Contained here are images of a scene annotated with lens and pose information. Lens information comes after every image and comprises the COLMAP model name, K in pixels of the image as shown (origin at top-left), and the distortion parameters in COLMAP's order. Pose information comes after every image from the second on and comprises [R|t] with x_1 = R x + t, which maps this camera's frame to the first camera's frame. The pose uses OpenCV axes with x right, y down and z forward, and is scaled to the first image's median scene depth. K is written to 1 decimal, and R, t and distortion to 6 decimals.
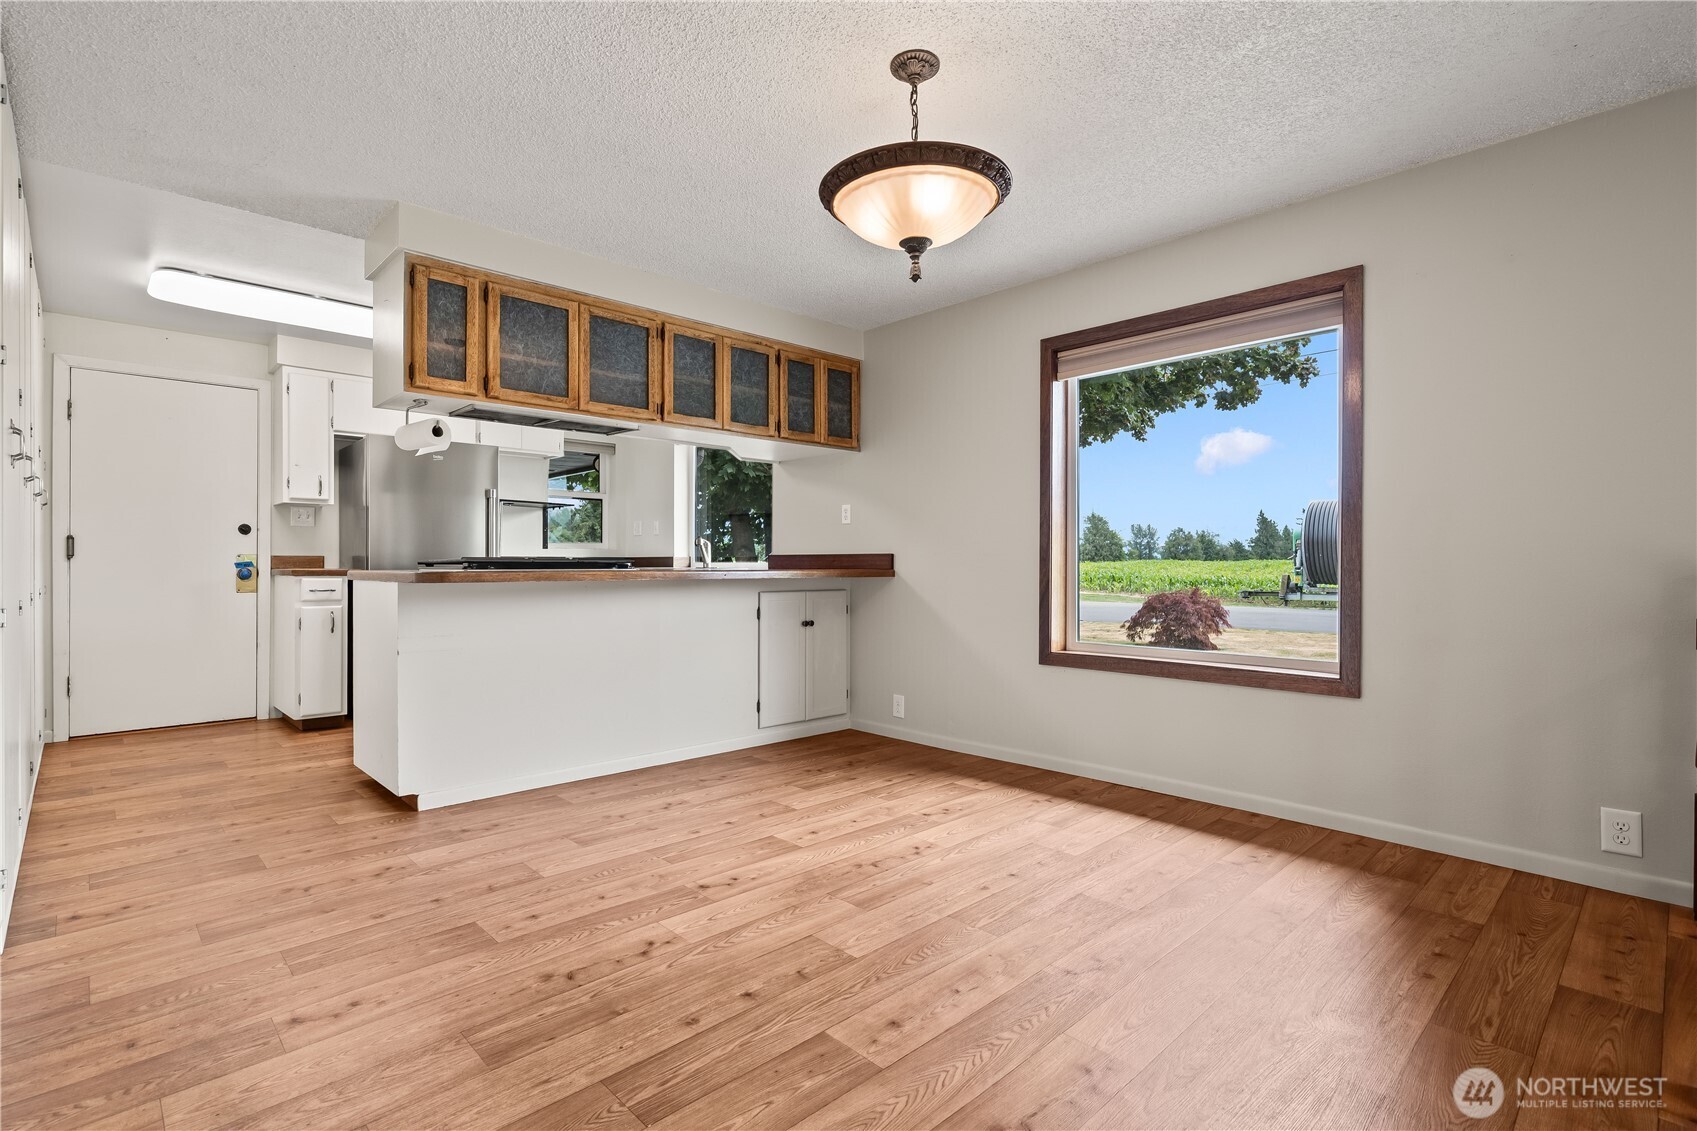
lens RADIAL K [[790.4, 0, 825.4], [0, 790.4, 565.9], [0, 0, 1]] dist [-0.001242, 0.001056]
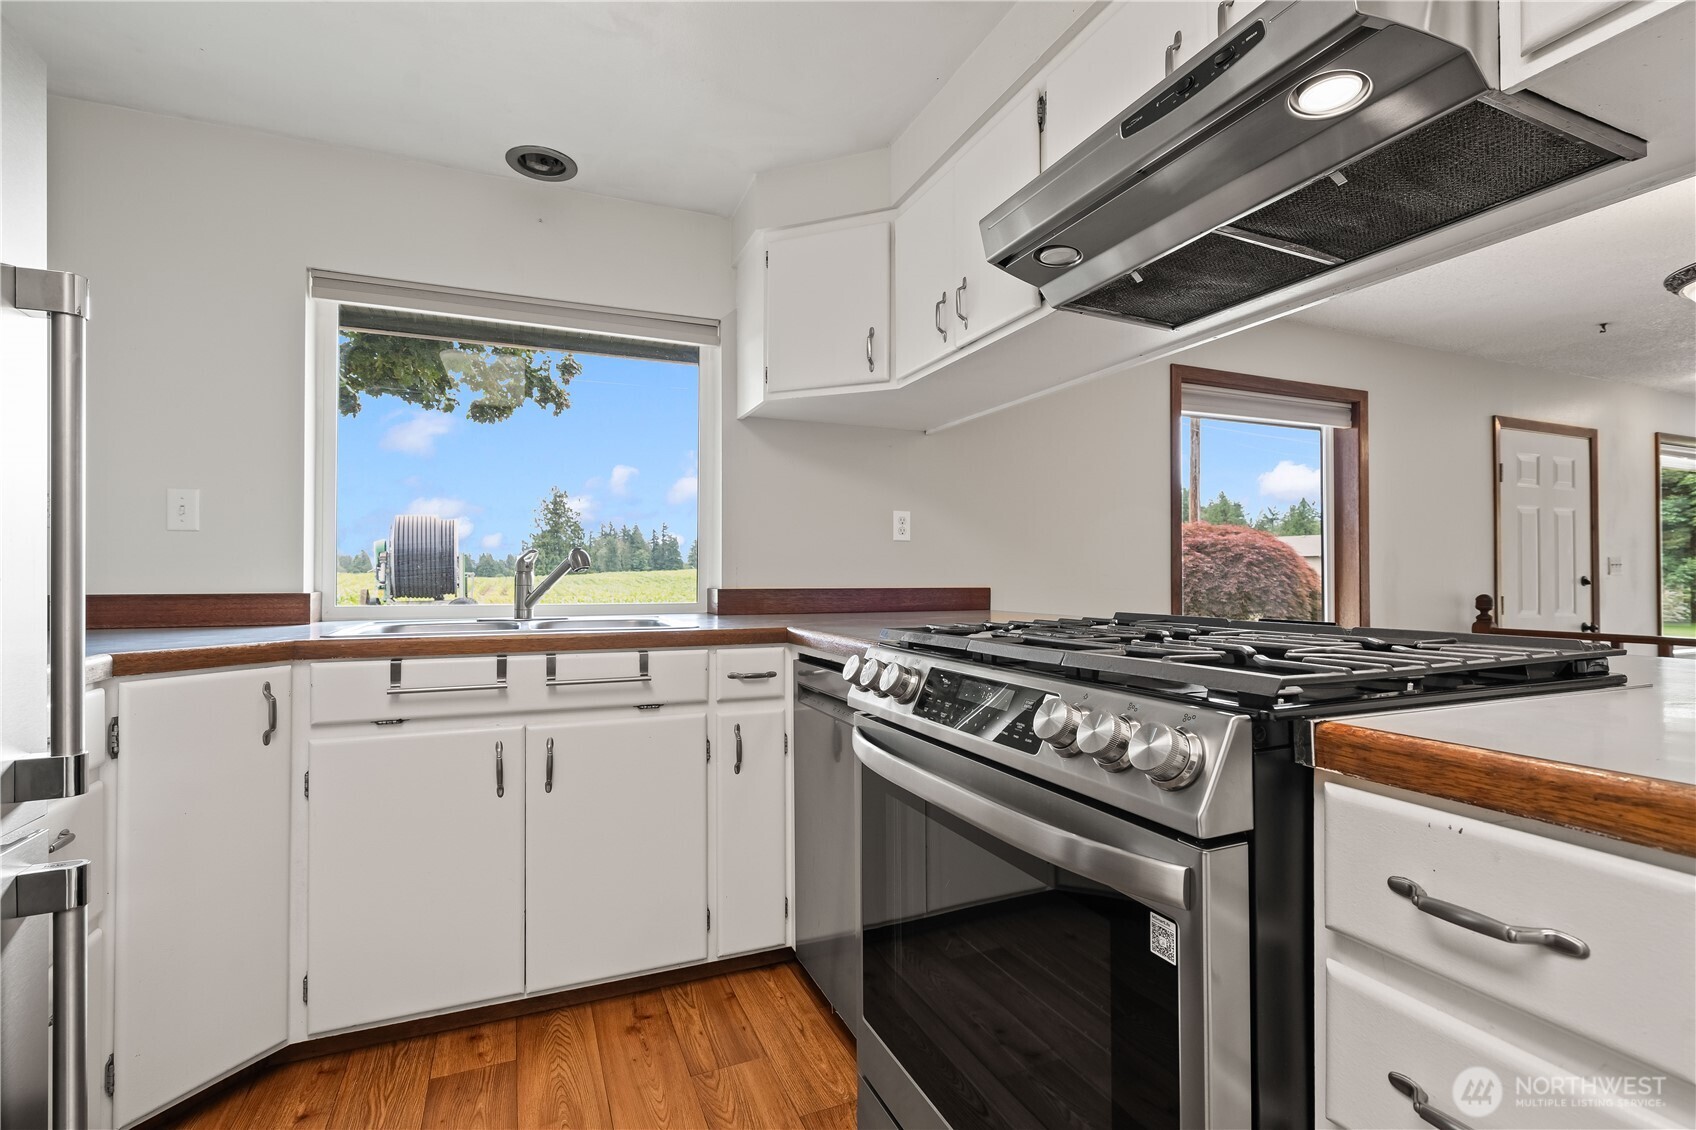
lens RADIAL K [[762.9, 0, 815.5], [0, 762.9, 572.9], [0, 0, 1]] dist [-0.013394, -0.000748]
pose [[0.355496, 0.002674, 0.934674, -0.577915], [0.003189, 0.999987, -0.004074, -0.024736], [-0.934672, 0.004429, 0.355483, 0.844879]]
